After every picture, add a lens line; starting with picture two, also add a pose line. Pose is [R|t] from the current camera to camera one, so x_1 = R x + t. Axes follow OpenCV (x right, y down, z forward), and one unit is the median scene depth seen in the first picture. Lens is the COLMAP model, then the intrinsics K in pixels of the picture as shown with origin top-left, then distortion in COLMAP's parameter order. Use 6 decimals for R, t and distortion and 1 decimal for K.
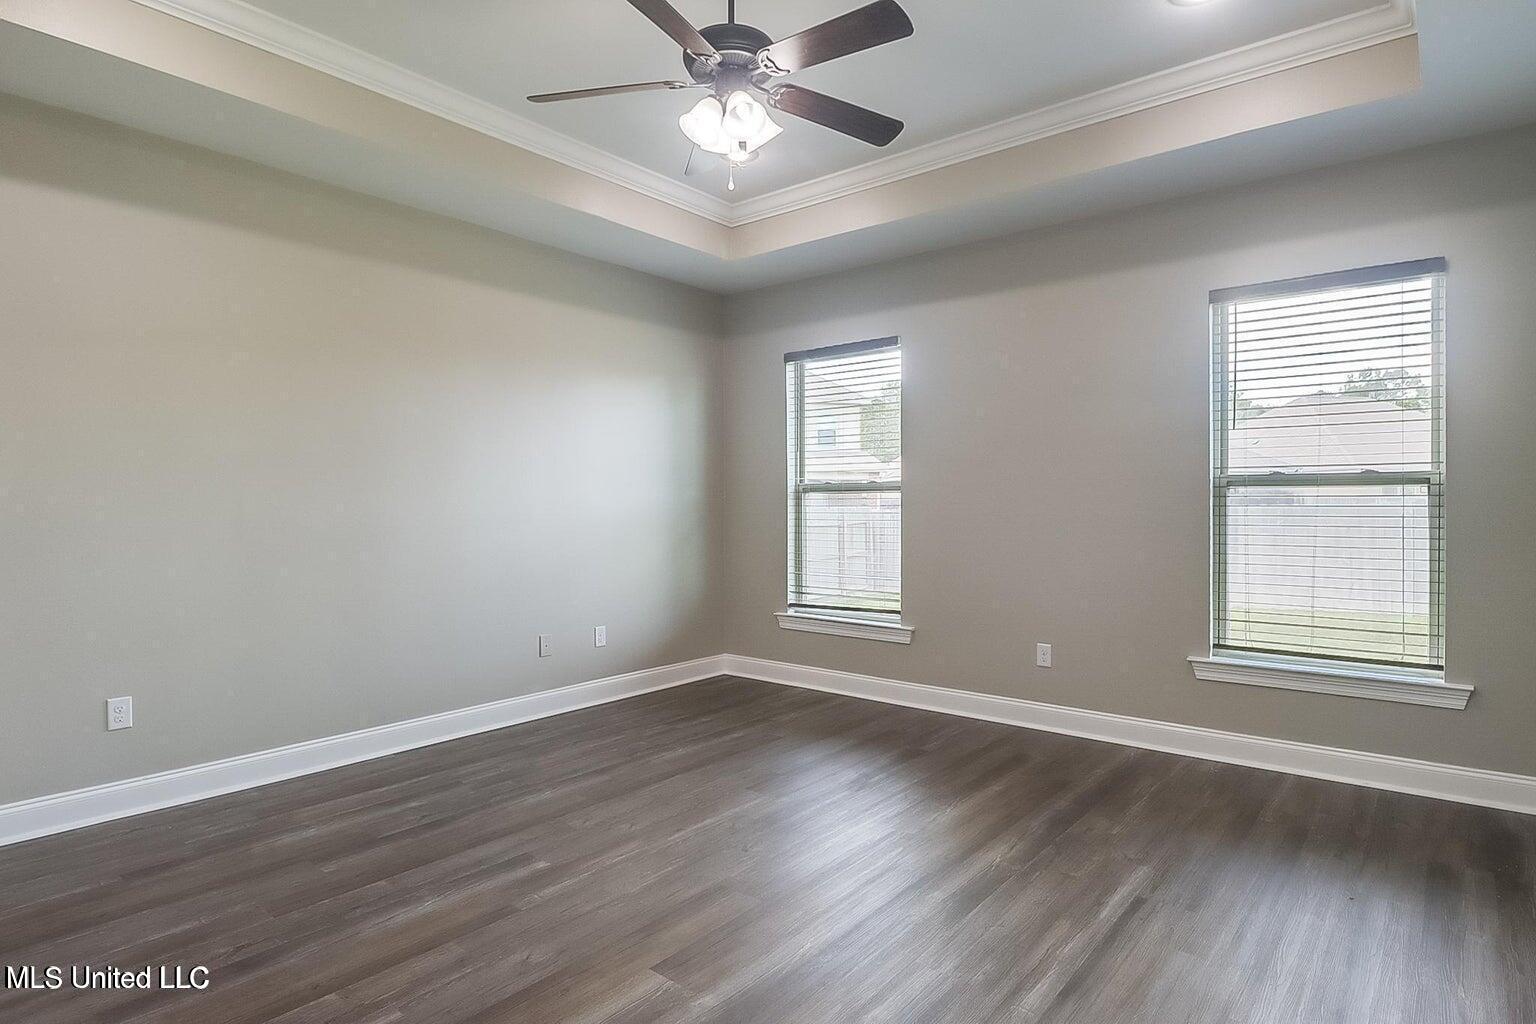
lens RADIAL K [[838.6, 0, 762.7], [0, 838.6, 504.5], [0, 0, 1]] dist [0.002347, -0.000097]
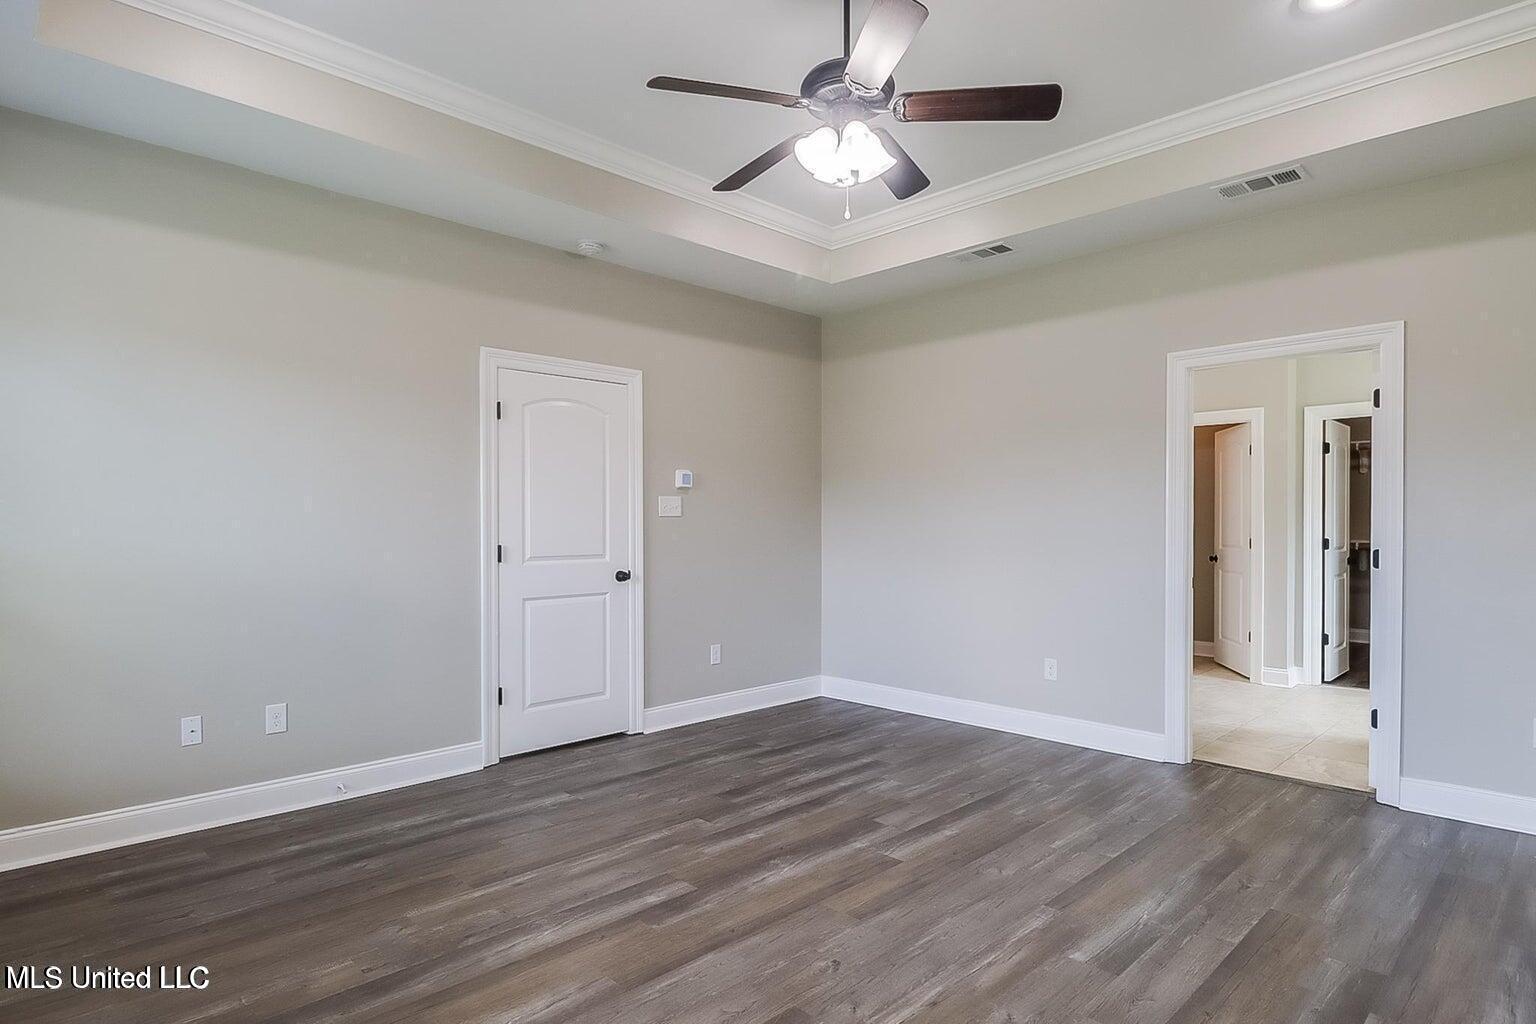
lens RADIAL K [[838.6, 0, 762.7], [0, 838.6, 504.5], [0, 0, 1]] dist [0.002347, -0.000097]
pose [[-0.994921, 0.002939, 0.100619, -0.036622], [0.000999, 0.999813, -0.019329, -0.009130], [-0.100657, -0.019131, -0.994737, 2.014114]]
